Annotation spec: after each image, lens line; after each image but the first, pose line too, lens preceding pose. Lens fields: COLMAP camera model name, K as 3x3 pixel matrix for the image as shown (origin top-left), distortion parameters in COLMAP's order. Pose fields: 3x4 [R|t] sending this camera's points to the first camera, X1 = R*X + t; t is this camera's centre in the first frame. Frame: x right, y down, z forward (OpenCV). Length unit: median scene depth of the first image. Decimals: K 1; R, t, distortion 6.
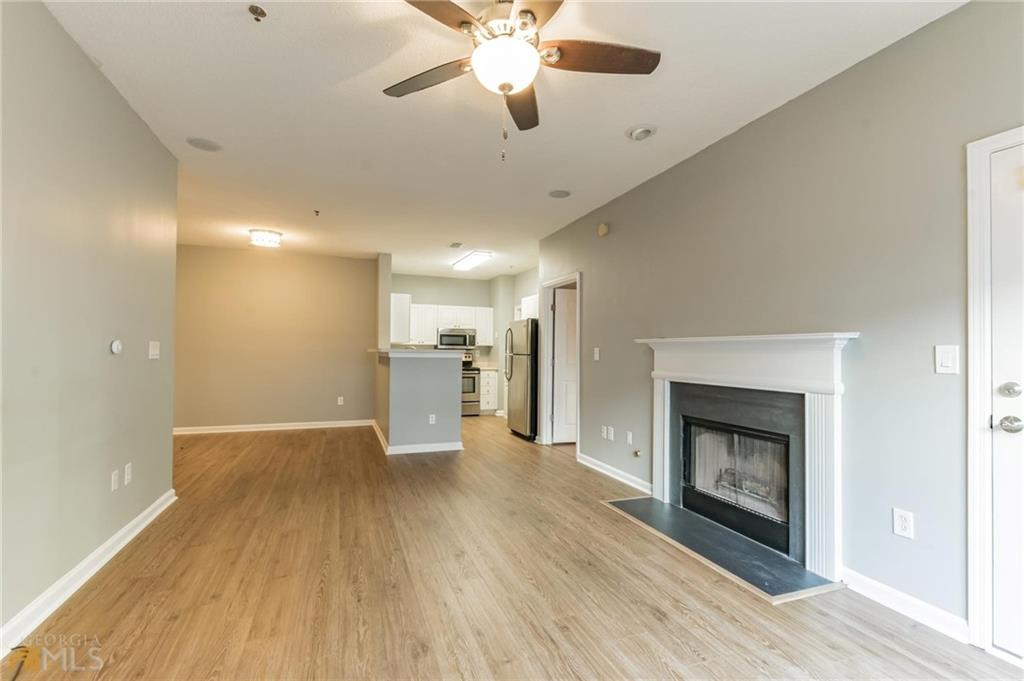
lens RADIAL K [[479.1, 0, 517.5], [0, 479.1, 346.1], [0, 0, 1]] dist [-0.000051, -0.000014]
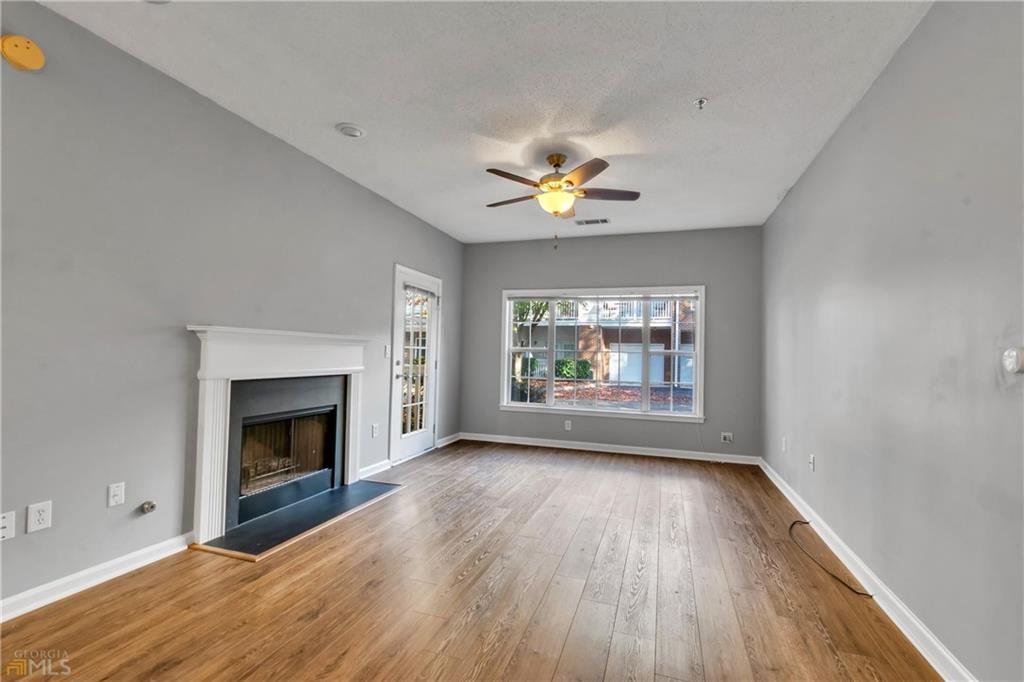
lens RADIAL K [[457.2, 0, 513.8], [0, 457.2, 344.8], [0, 0, 1]] dist [0.000152, 0.000334]
pose [[-0.778917, -0.016937, 0.626898, -0.370582], [-0.039690, 0.998963, -0.022325, 0.007734], [-0.625869, -0.042271, -0.778781, 0.901433]]
